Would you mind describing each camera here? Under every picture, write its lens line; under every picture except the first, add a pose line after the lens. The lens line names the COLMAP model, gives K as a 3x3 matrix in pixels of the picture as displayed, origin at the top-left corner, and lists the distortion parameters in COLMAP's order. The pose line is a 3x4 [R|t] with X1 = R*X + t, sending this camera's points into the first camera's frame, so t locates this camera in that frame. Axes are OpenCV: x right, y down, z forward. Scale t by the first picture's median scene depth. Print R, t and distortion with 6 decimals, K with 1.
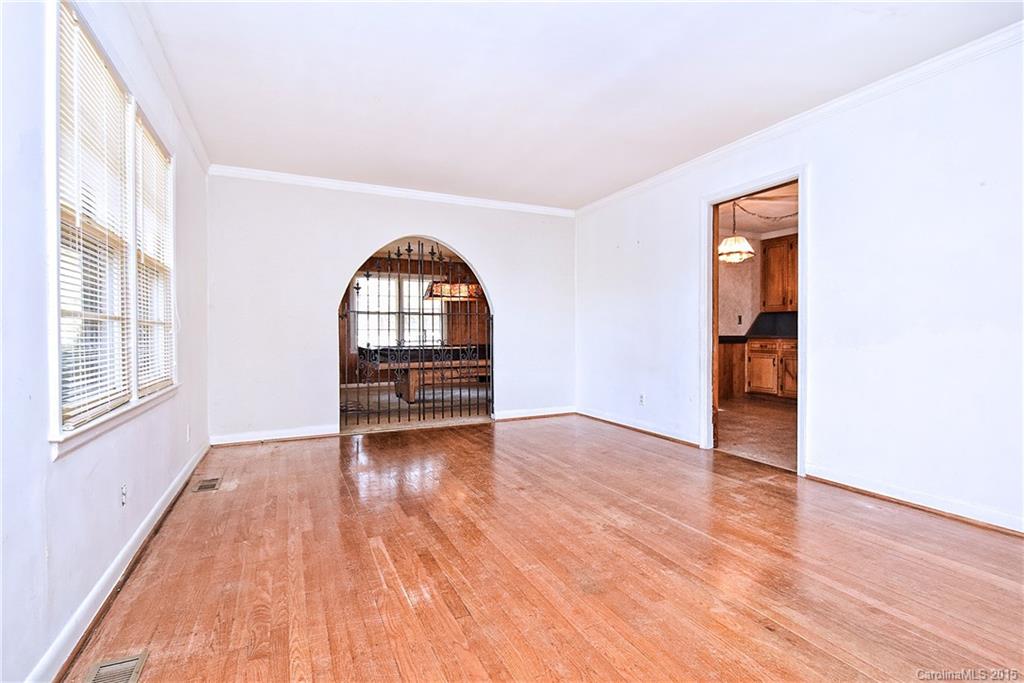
lens RADIAL K [[491.8, 0, 536.8], [0, 491.8, 342.7], [0, 0, 1]] dist [0.019170, -0.000101]
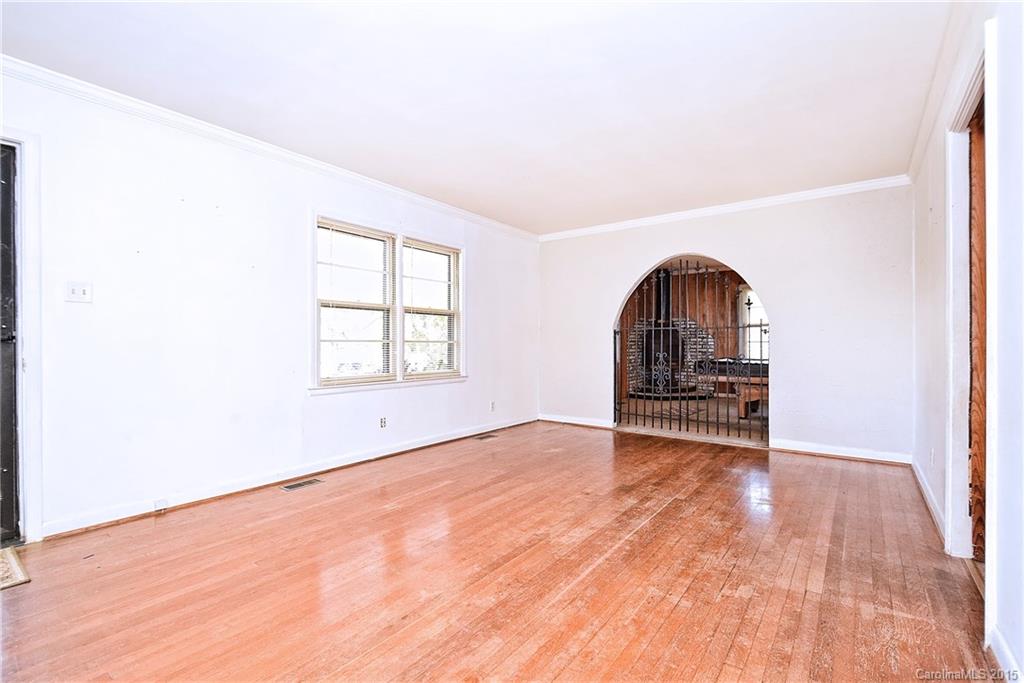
lens RADIAL K [[468.7, 0, 510.2], [0, 468.7, 338.7], [0, 0, 1]] dist [0.003698, -0.005978]
pose [[0.437196, -0.003754, -0.899358, 0.832511], [-0.022410, 0.999635, -0.015067, -0.023150], [0.899087, 0.026742, 0.436952, 0.400290]]
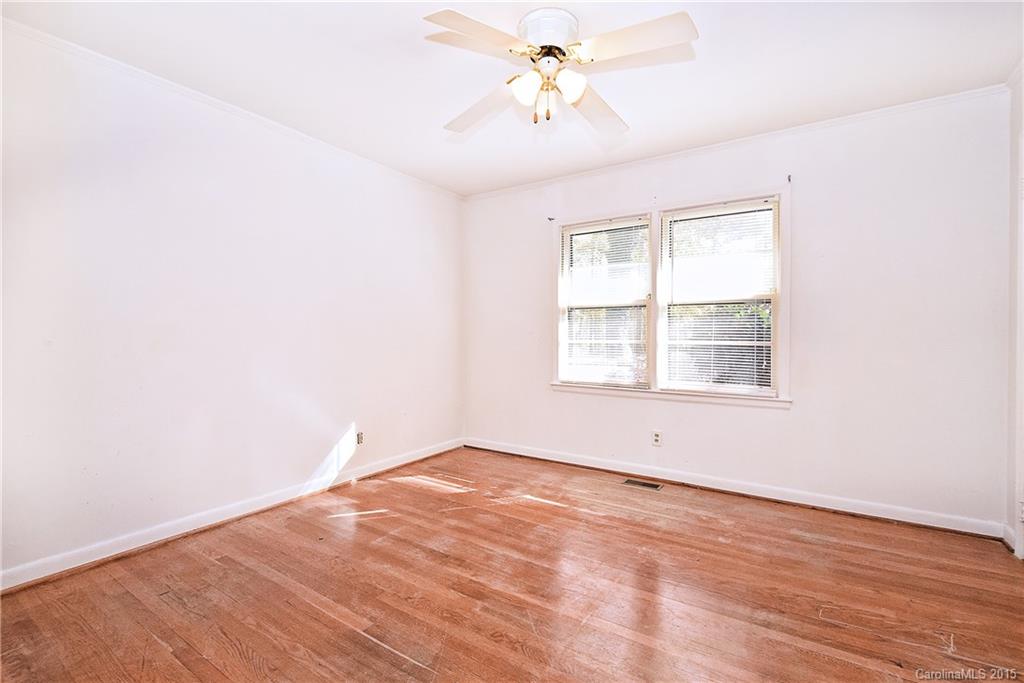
lens RADIAL K [[468.7, 0, 493.7], [0, 468.7, 340.2], [0, 0, 1]] dist [0.003698, -0.005978]
pose [[-0.876180, 0.001212, -0.481982, 0.336558], [-0.015128, 0.999435, 0.030013, -0.067742], [0.481746, 0.033588, -0.875667, 1.549817]]
